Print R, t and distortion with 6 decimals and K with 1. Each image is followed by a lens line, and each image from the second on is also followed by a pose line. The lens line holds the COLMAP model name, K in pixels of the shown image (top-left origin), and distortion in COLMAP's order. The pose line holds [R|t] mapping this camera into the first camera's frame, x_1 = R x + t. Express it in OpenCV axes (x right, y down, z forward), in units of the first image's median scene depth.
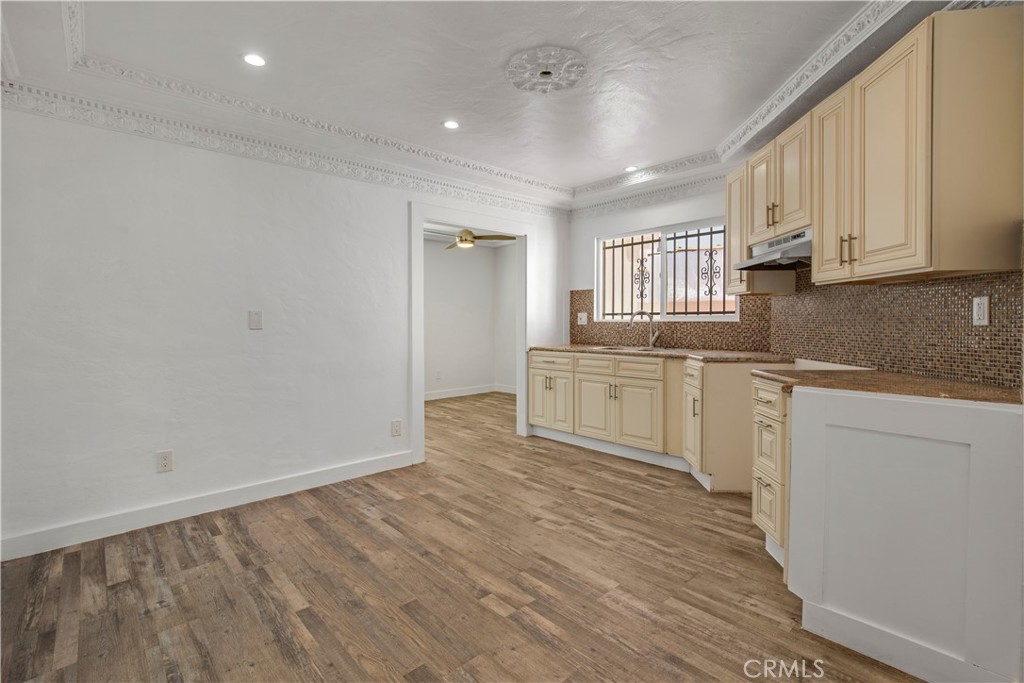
lens RADIAL K [[469.9, 0, 505.8], [0, 469.9, 327.0], [0, 0, 1]] dist [-0.015981, 0.000023]
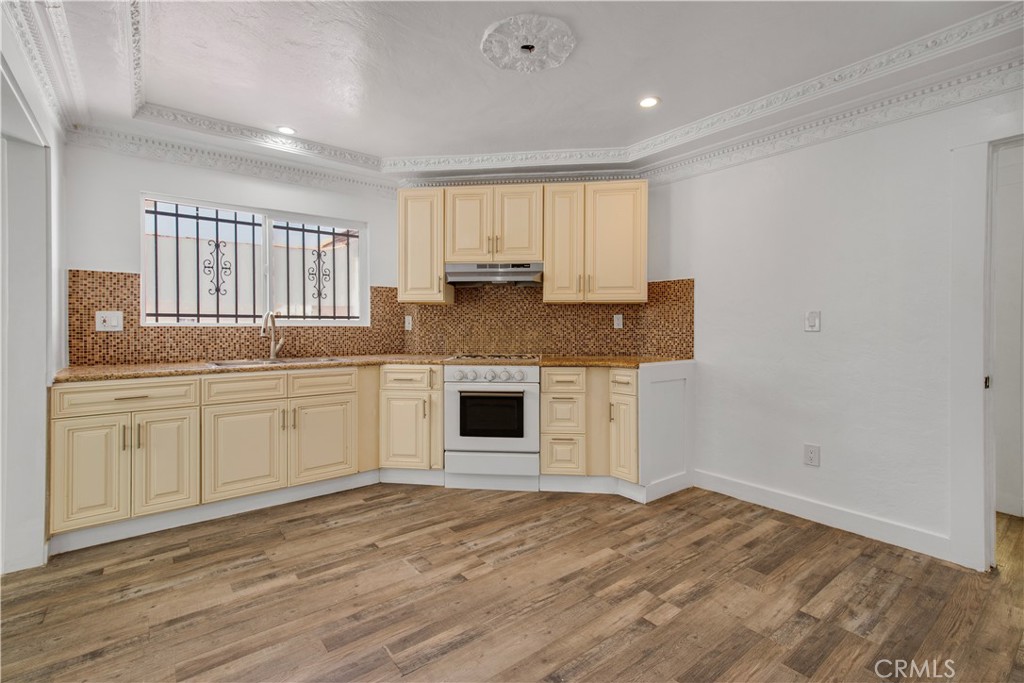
lens RADIAL K [[454.5, 0, 514.3], [0, 454.5, 327.3], [0, 0, 1]] dist [0.011980, 0.000111]
pose [[0.081668, -0.000926, 0.996659, -0.487917], [0.010598, 0.999944, 0.000060, -0.006244], [-0.996603, 0.010558, 0.081673, 0.596111]]
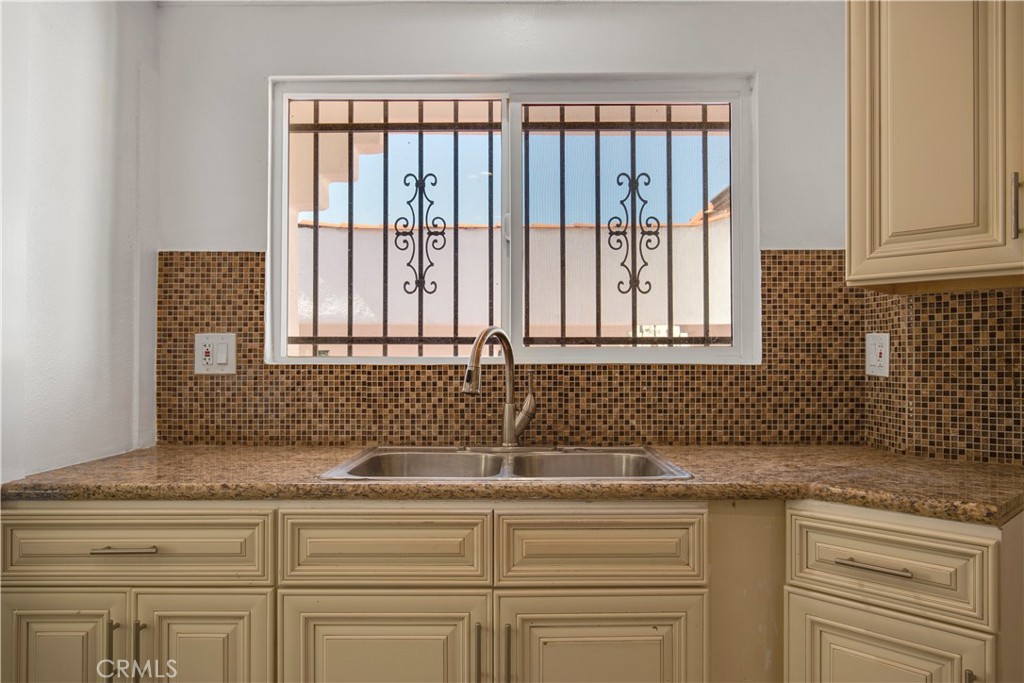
lens RADIAL K [[693.4, 0, 538.3], [0, 693.4, 357.3], [0, 0, 1]] dist [-0.001421, 0.000213]
pose [[0.668672, 0.003877, 0.743548, -0.022553], [0.007576, 0.999899, -0.012027, -0.012008], [-0.743519, 0.013675, 0.668575, 0.765989]]
